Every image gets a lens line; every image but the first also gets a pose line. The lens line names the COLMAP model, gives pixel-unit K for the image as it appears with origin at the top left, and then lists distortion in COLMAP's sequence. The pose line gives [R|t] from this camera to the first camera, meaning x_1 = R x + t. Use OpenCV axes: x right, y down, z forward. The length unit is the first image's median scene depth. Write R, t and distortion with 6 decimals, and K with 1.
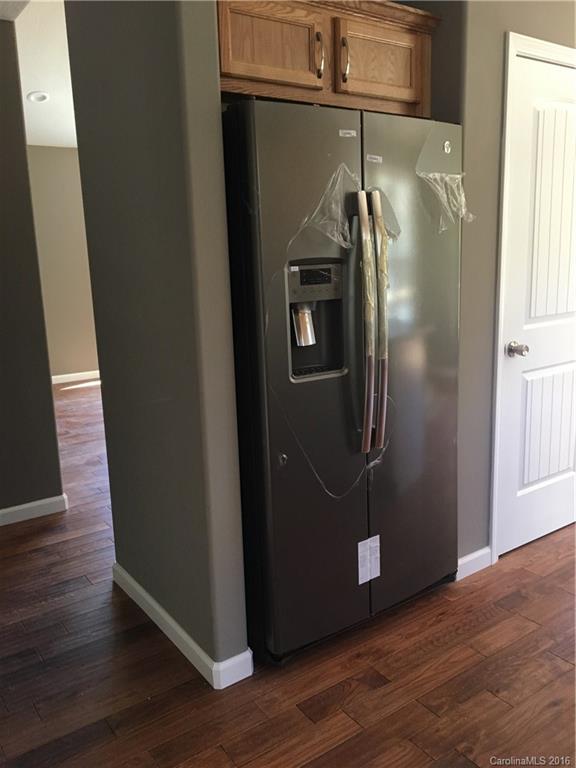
lens RADIAL K [[645.5, 0, 287.3], [0, 645.5, 387.5], [0, 0, 1]] dist [0.050583, -0.068696]
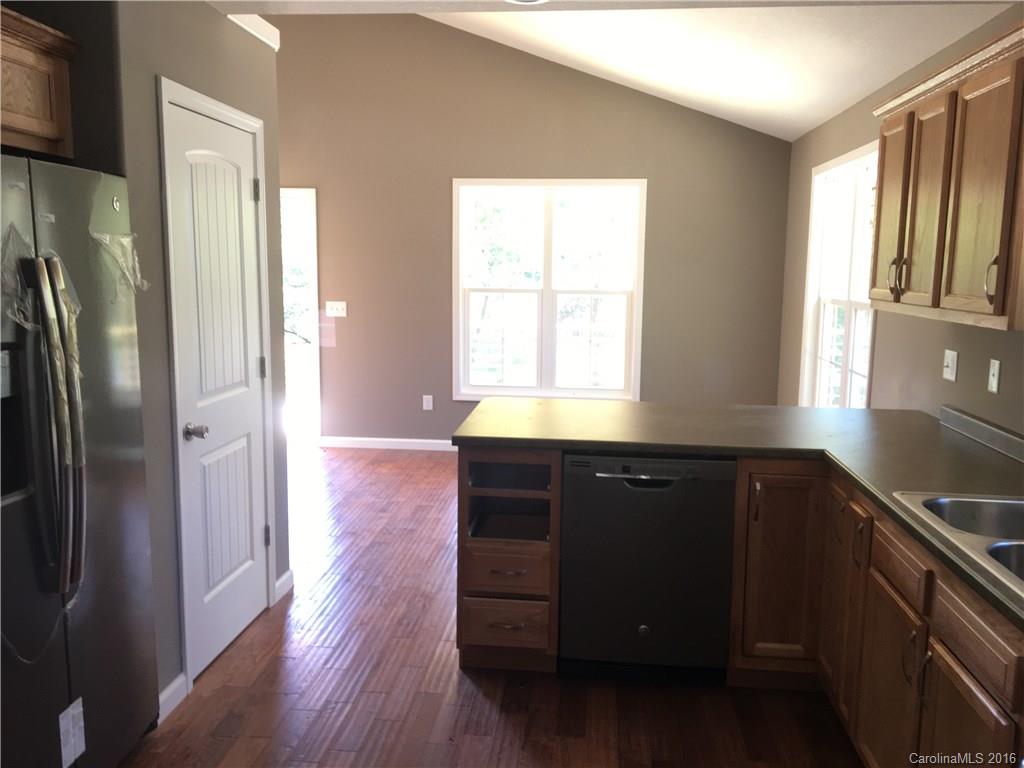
lens RADIAL K [[860.7, 0, 507.4], [0, 860.7, 387.9], [0, 0, 1]] dist [0.050583, -0.068696]
pose [[0.657148, -0.067329, 0.750749, -0.258384], [0.122772, 0.992263, -0.018477, -0.049237], [-0.743696, 0.104313, 0.660329, -0.078141]]
